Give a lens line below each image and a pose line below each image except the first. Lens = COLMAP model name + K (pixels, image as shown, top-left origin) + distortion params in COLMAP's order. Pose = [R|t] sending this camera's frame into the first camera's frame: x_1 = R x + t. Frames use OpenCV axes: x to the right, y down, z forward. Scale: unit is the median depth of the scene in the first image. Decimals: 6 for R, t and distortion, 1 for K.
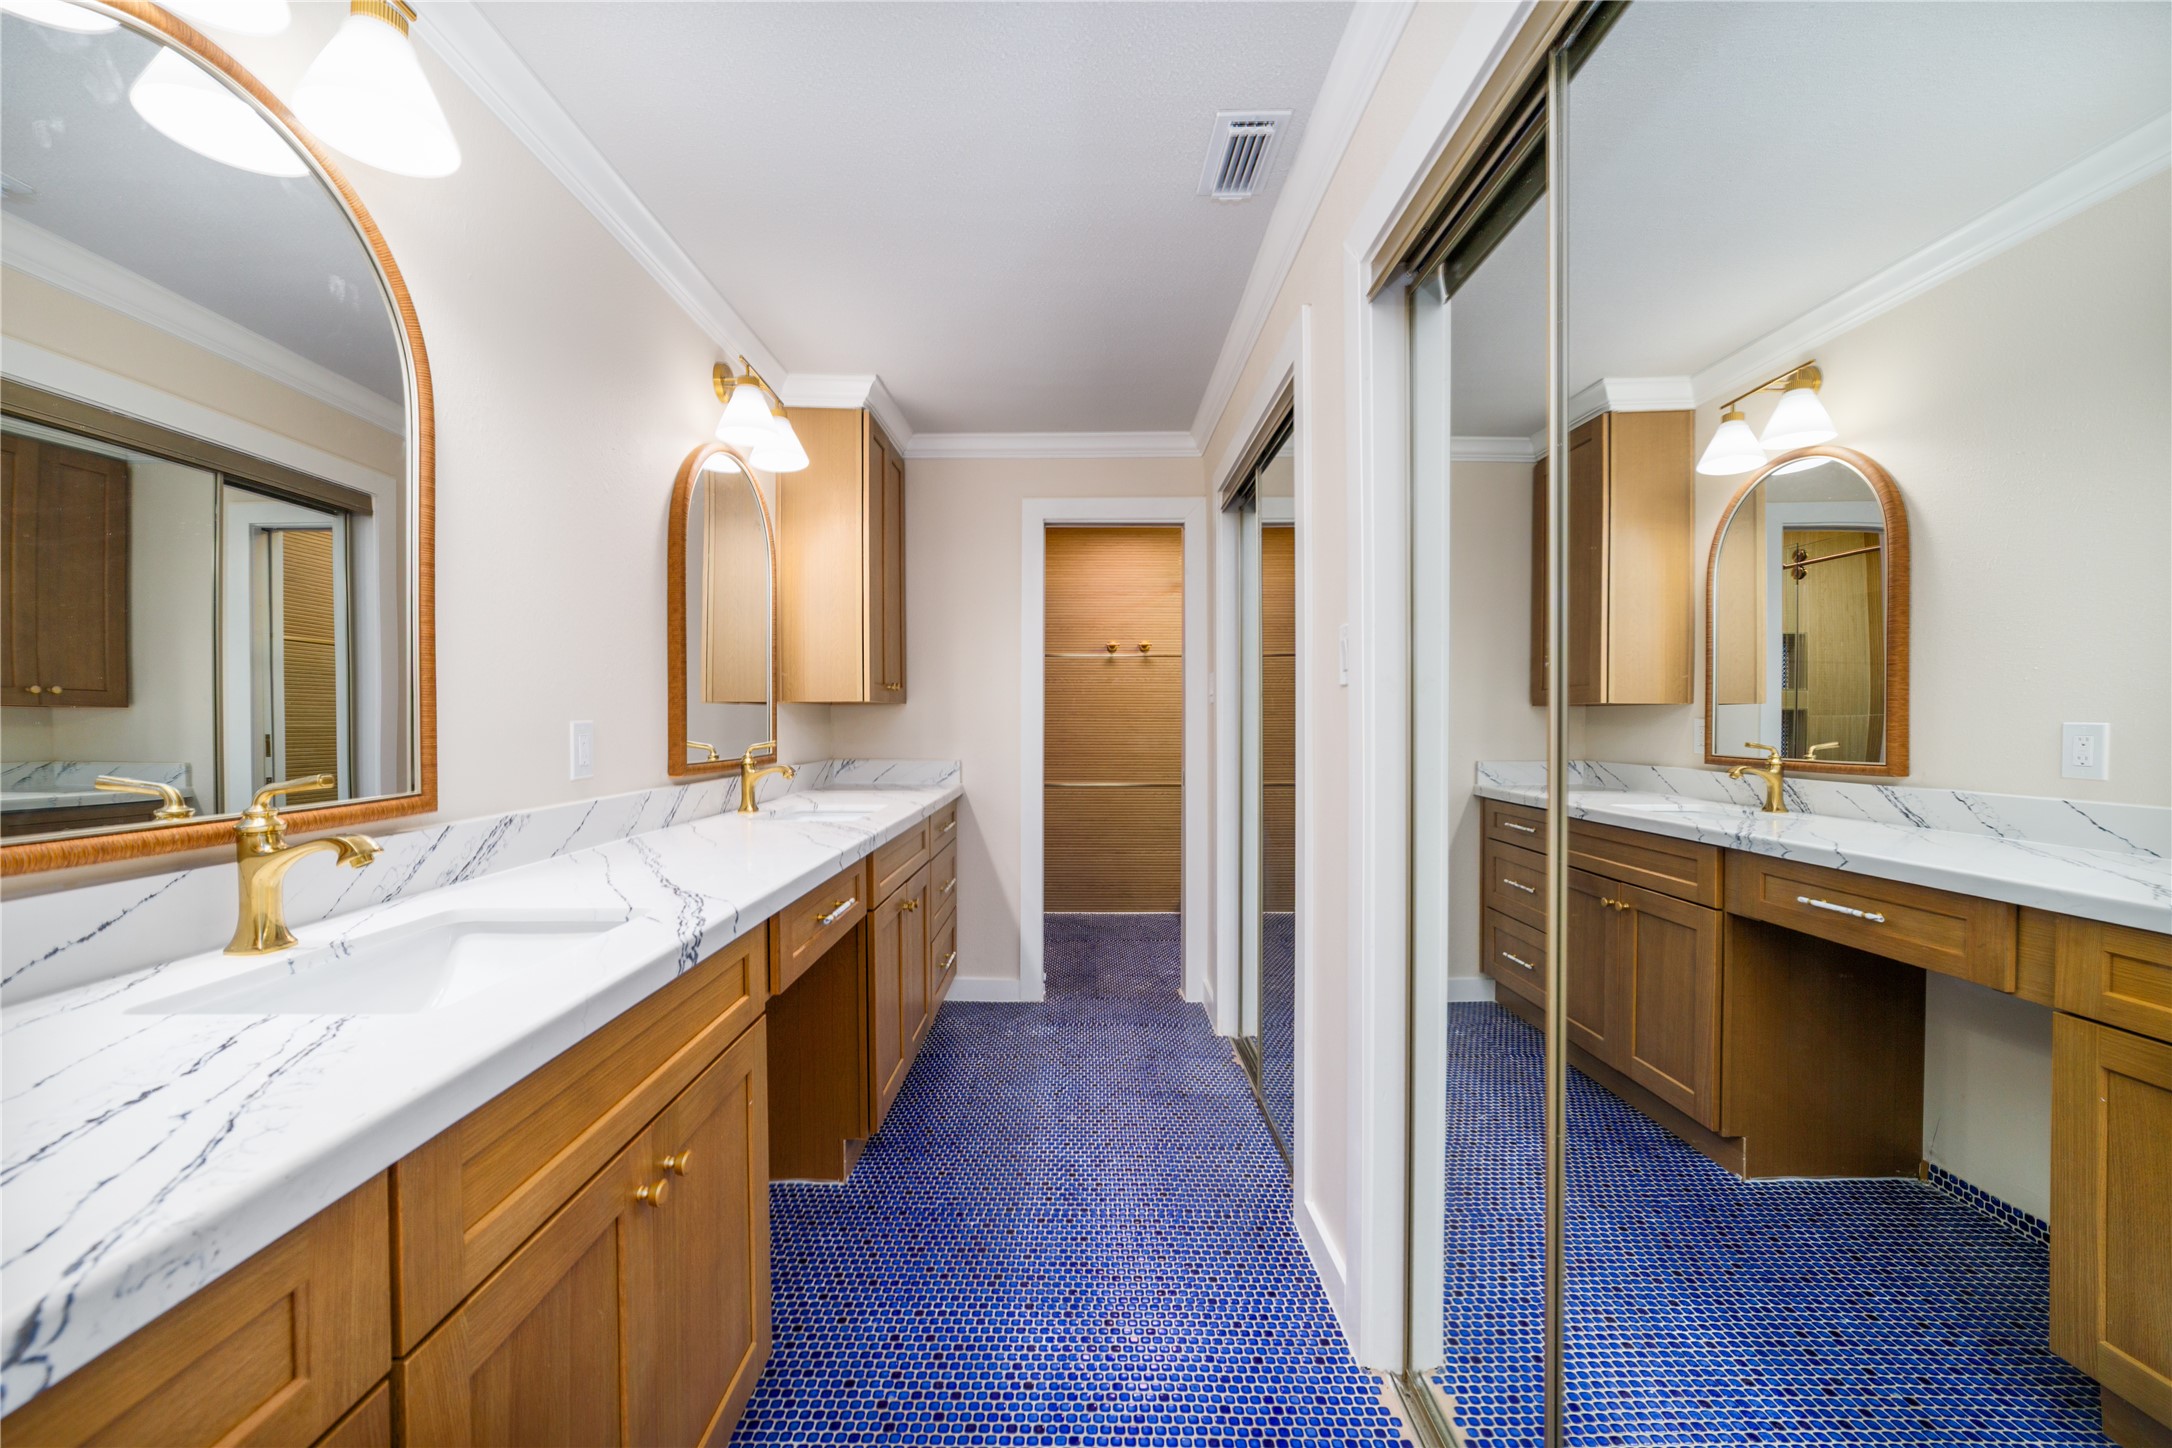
lens RADIAL K [[845.4, 0, 1077.5], [0, 845.4, 713.1], [0, 0, 1]] dist [-0.001338, 0.008914]
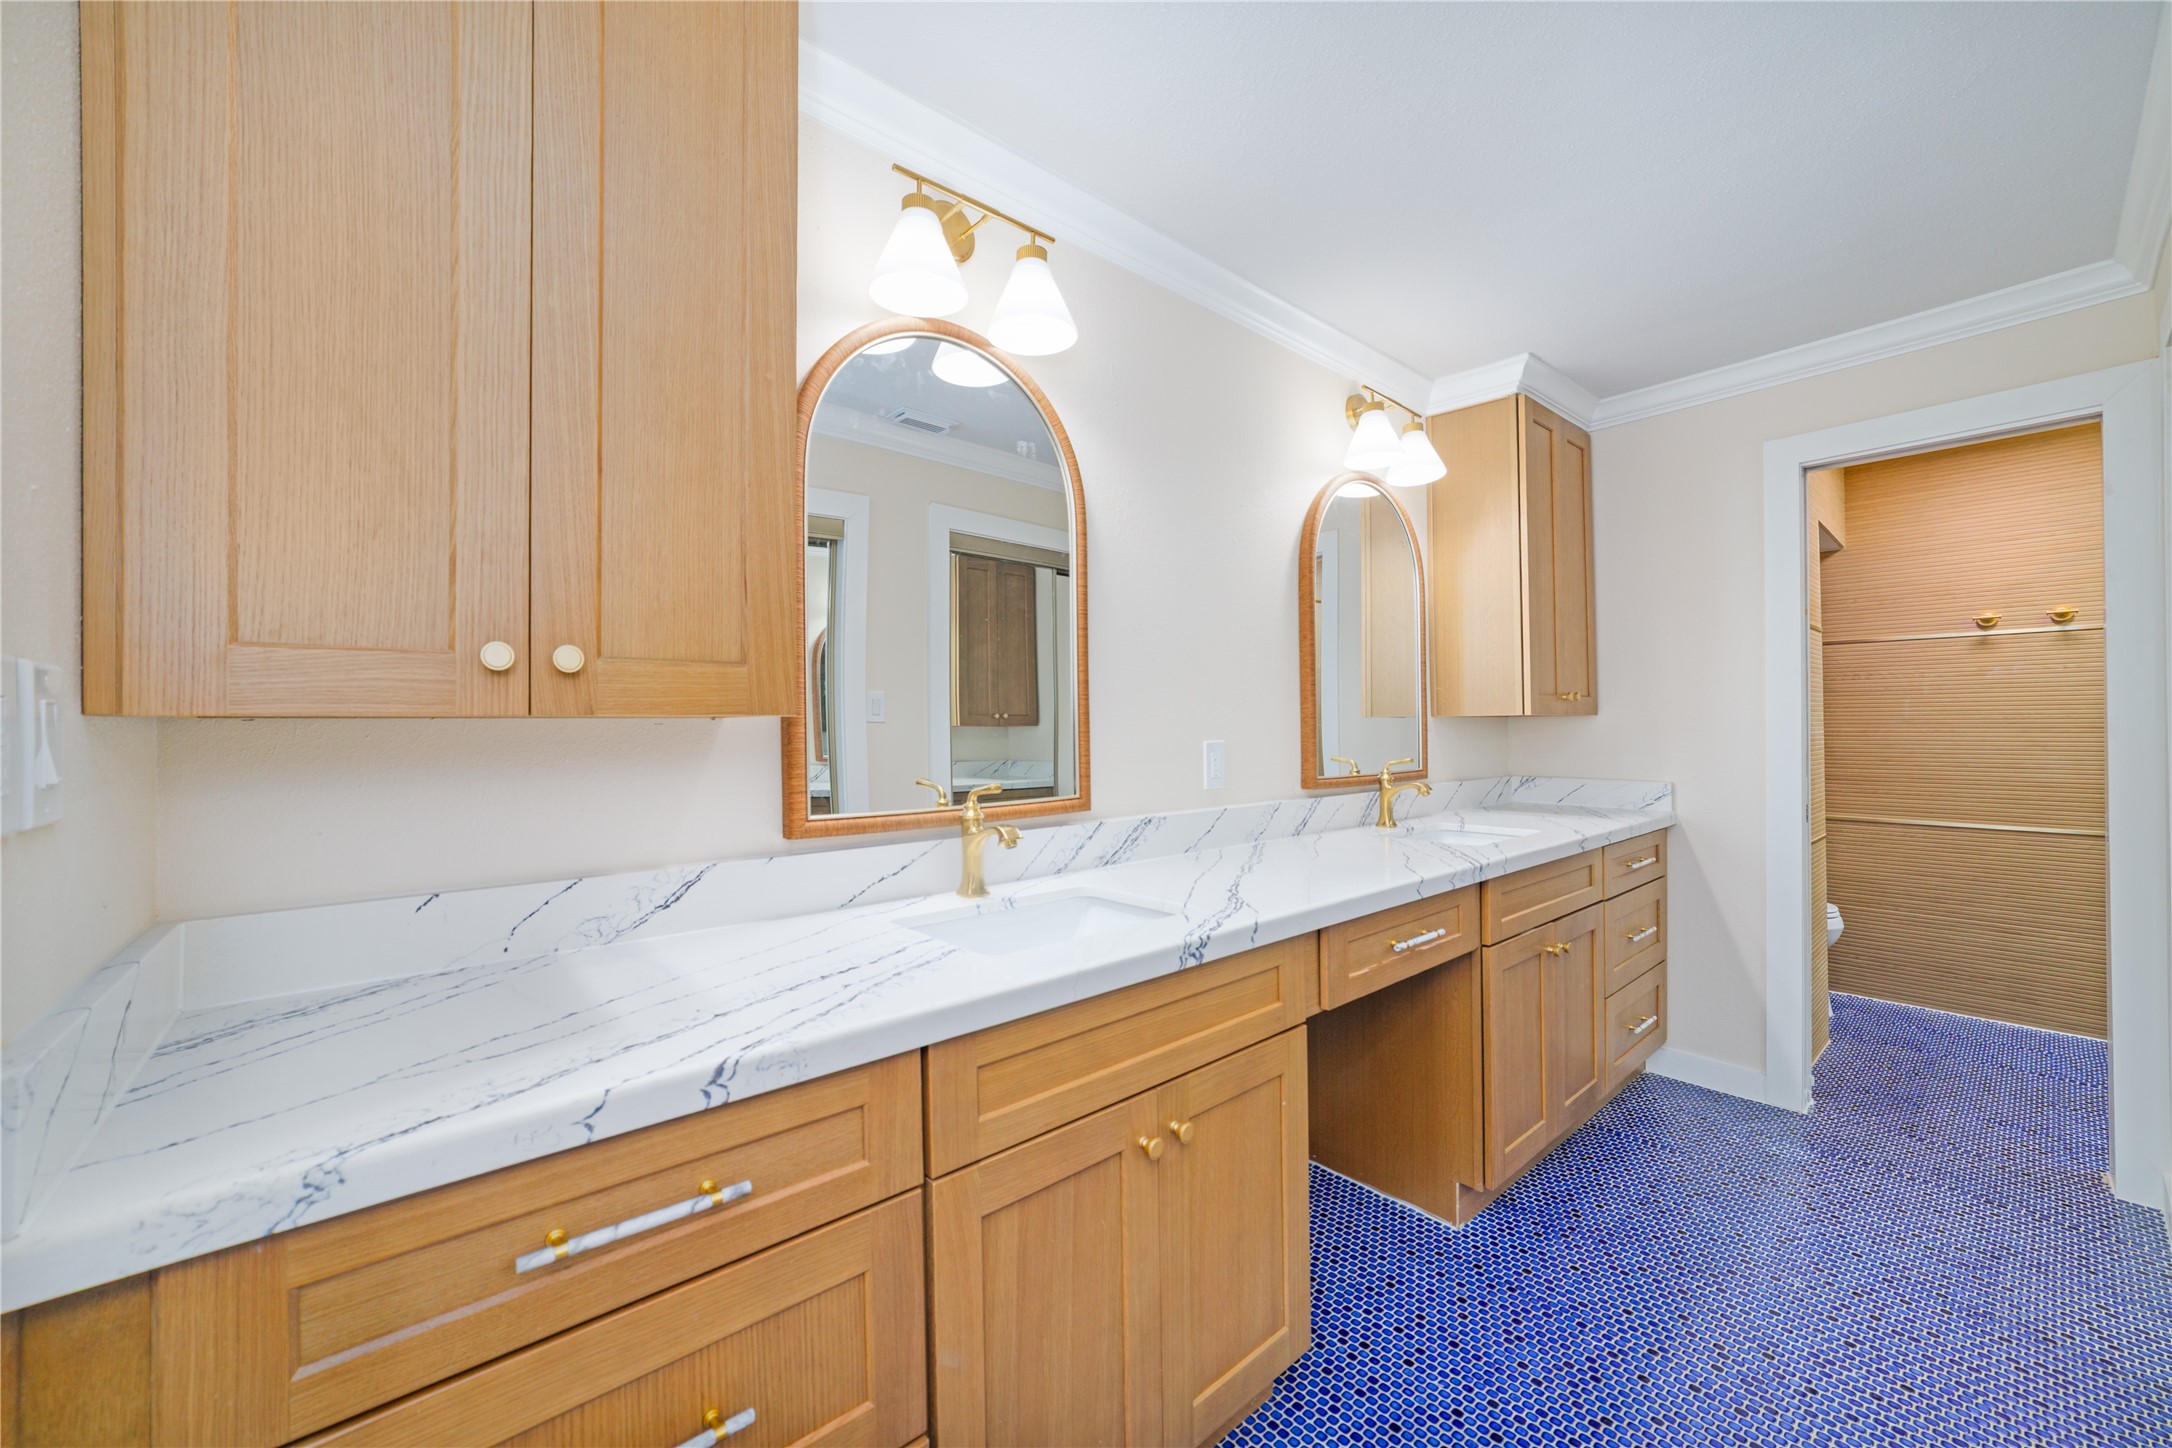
lens RADIAL K [[842.7, 0, 1086.0], [0, 842.7, 724.0], [0, 0, 1]] dist [-0.002425, 0.004722]
pose [[0.665075, -0.007435, -0.746740, 0.149928], [0.012537, 0.999921, 0.001210, -0.015041], [0.746672, -0.010167, 0.665115, 0.064201]]
